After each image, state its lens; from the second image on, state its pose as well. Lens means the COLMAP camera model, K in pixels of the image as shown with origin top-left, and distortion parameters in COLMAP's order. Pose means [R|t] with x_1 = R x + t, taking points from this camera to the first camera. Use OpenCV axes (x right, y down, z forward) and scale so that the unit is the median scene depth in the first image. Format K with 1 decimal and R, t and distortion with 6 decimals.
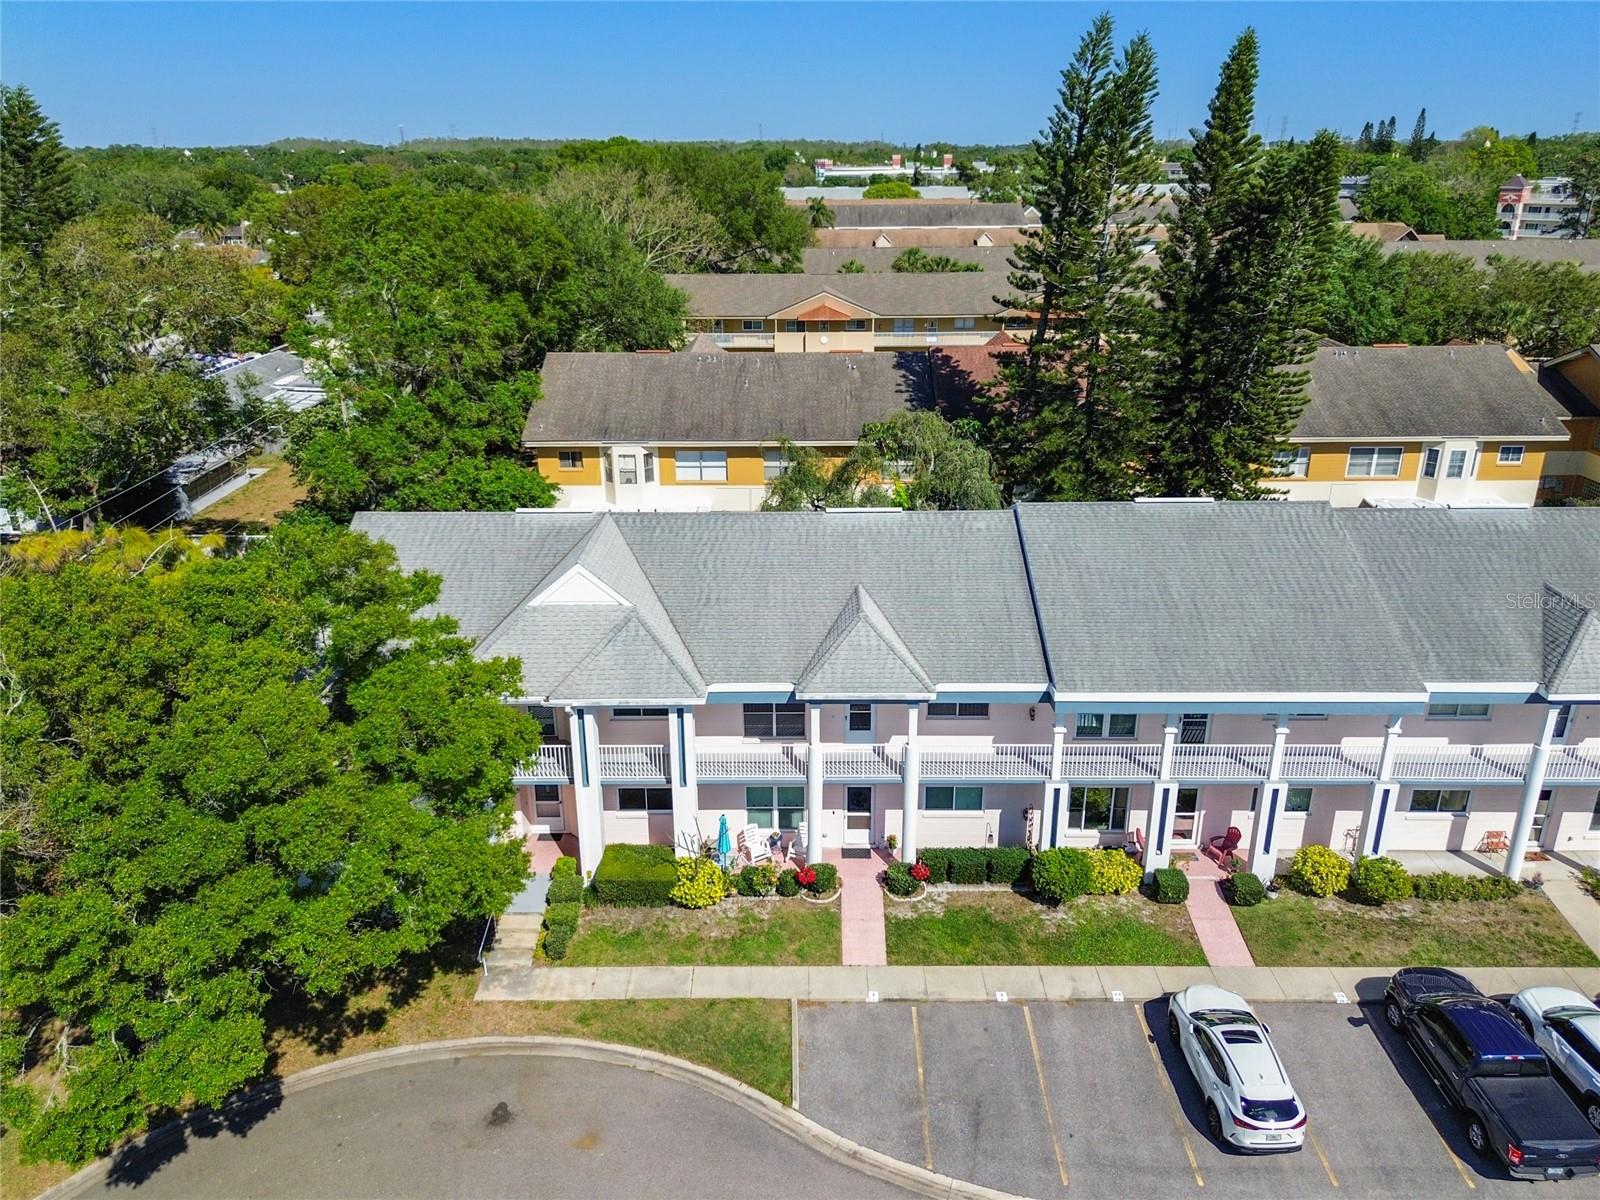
lens RADIAL K [[1157.9, 0, 798.4], [0, 1157.9, 599.9], [0, 0, 1]] dist [0.072867, -0.076983]
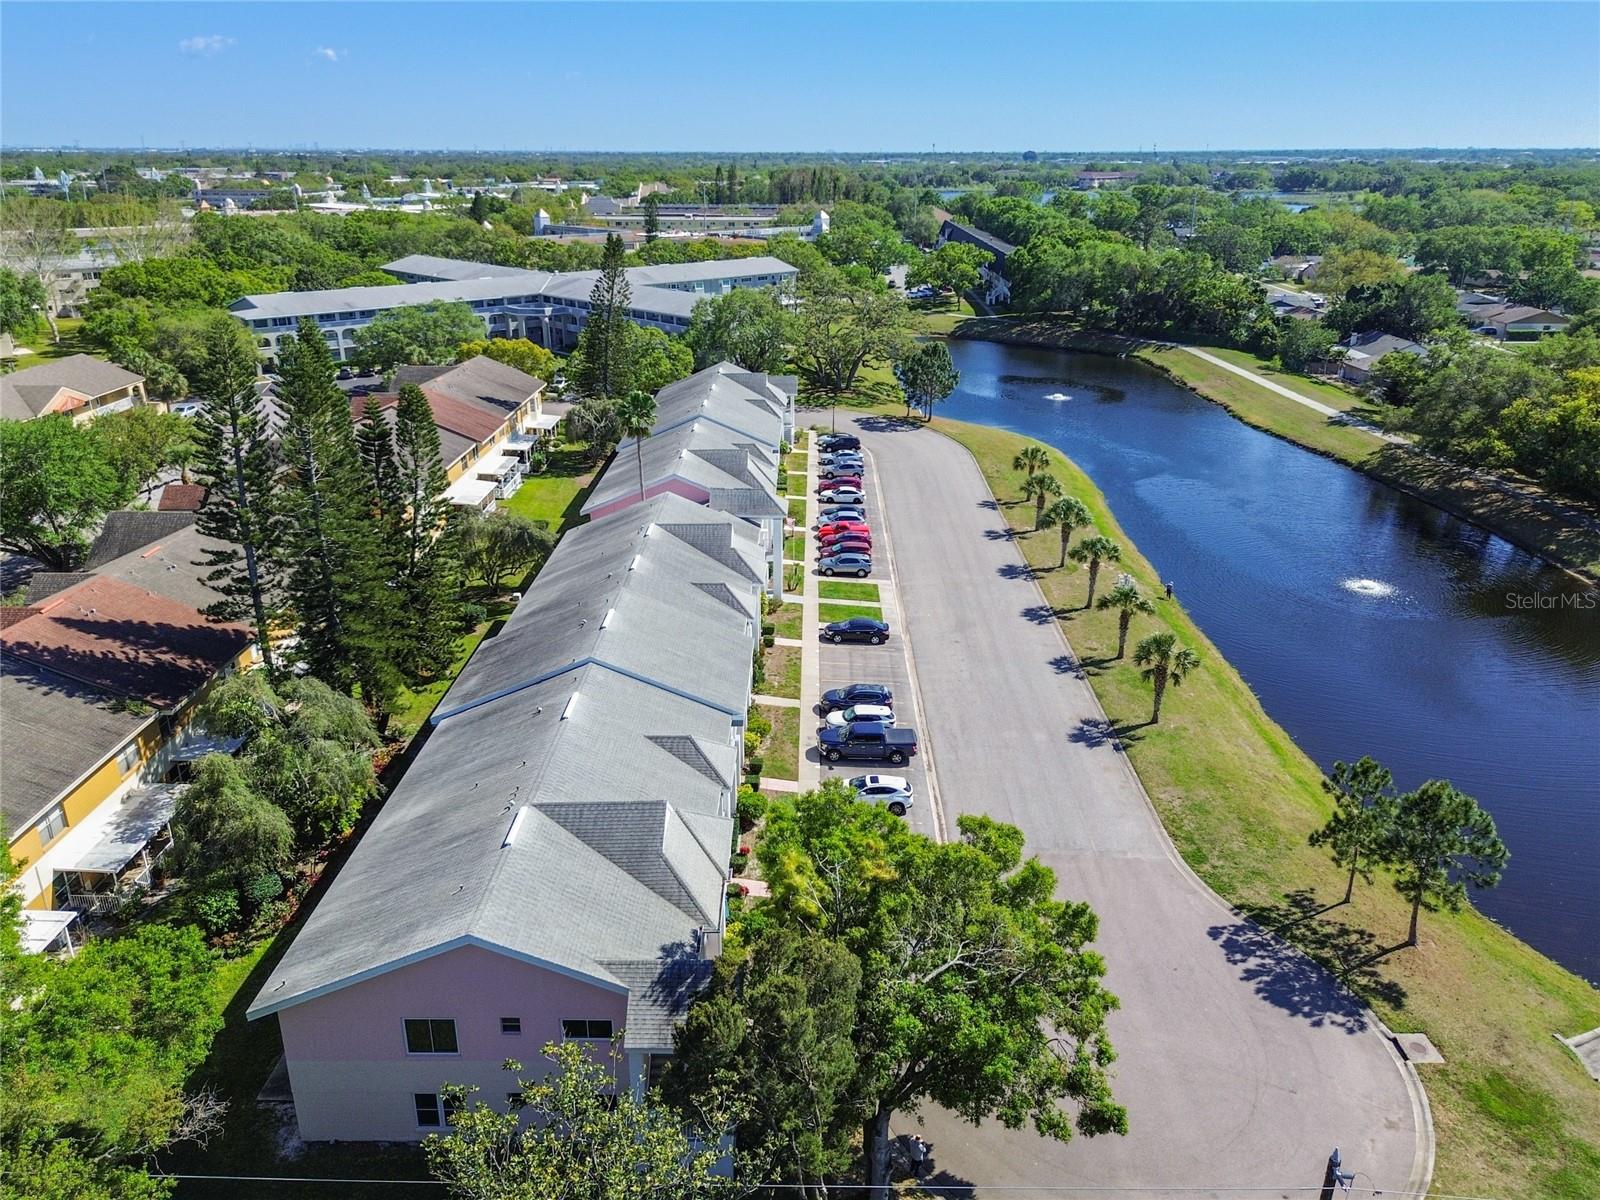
lens RADIAL K [[1157.9, 0, 798.4], [0, 1157.9, 599.9], [0, 0, 1]] dist [0.072867, -0.076983]
pose [[0.007785, -0.354964, 0.934847, -1.352618], [0.357217, 0.874177, 0.328953, -0.618773], [-0.933989, 0.331382, 0.133605, 0.570813]]
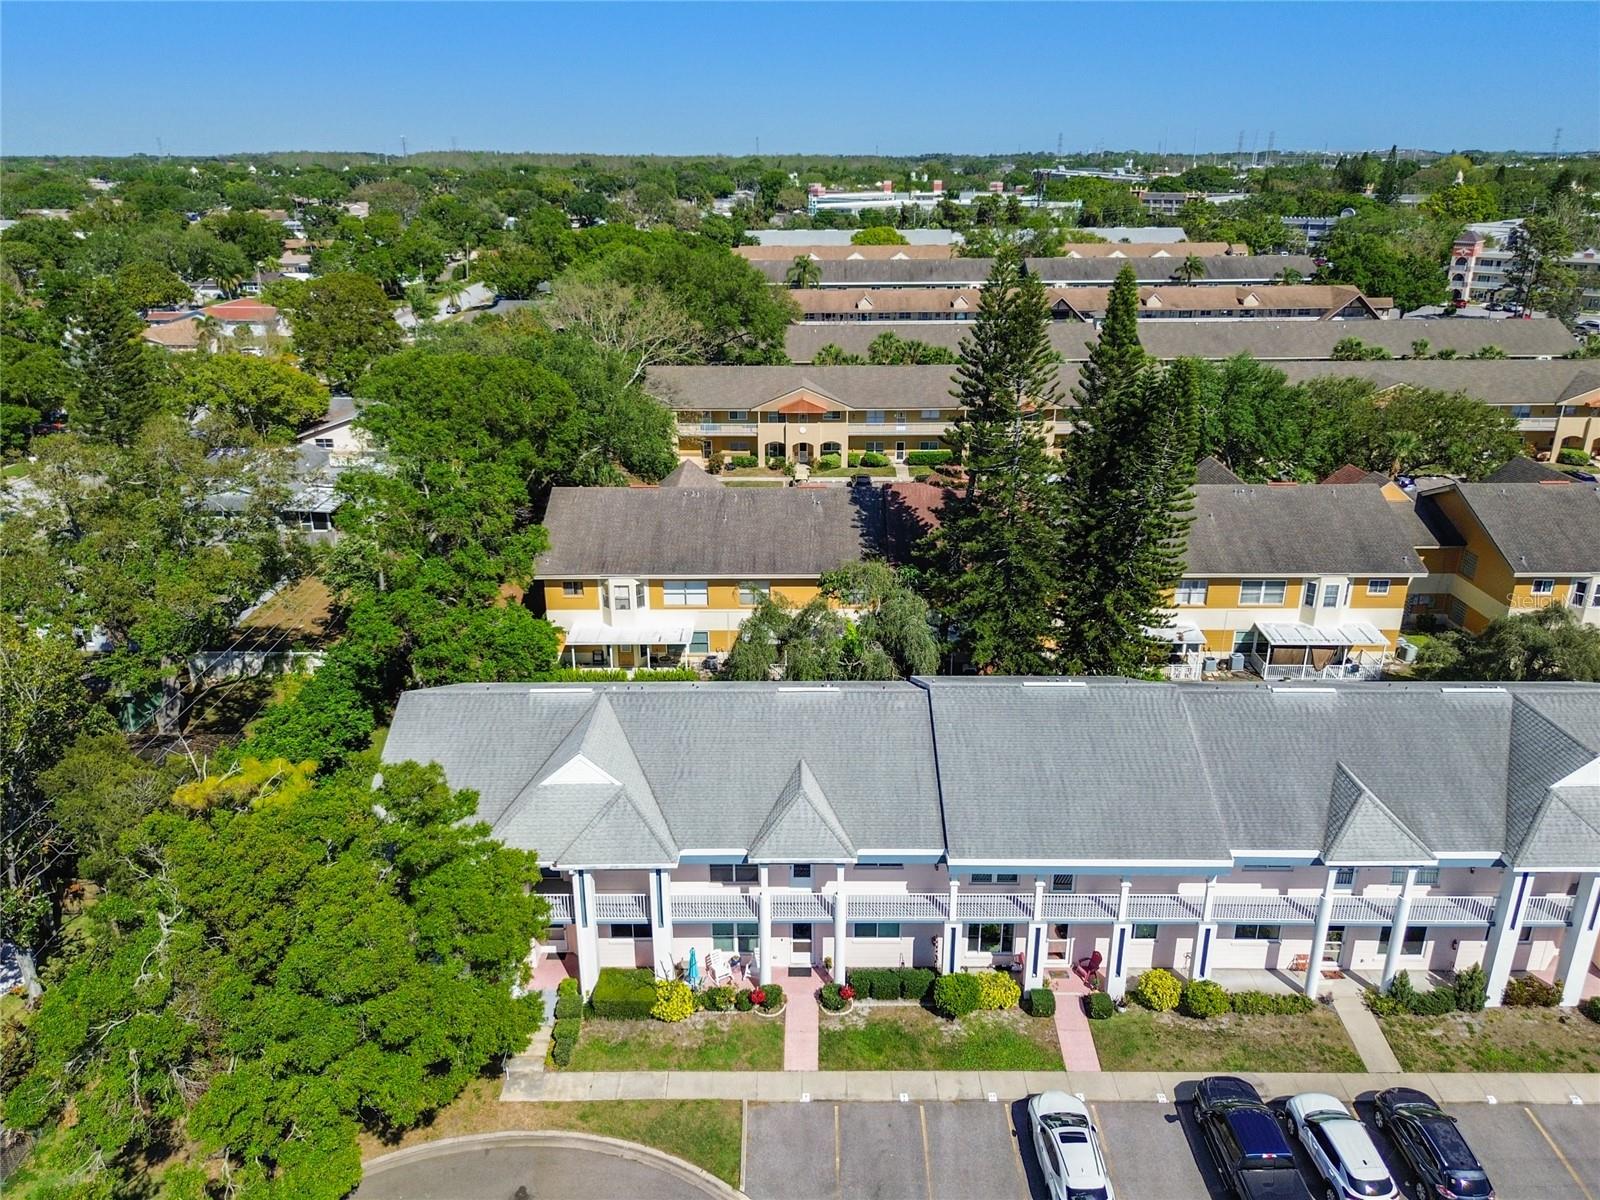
lens RADIAL K [[1145.8, 0, 798.7], [0, 1145.8, 601.1], [0, 0, 1]] dist [0.069779, -0.071008]
pose [[0.999996, 0.000765, 0.002871, 0.047173], [-0.000770, 0.999998, 0.001827, -0.196597], [-0.002869, -0.001829, 0.999994, -0.264262]]
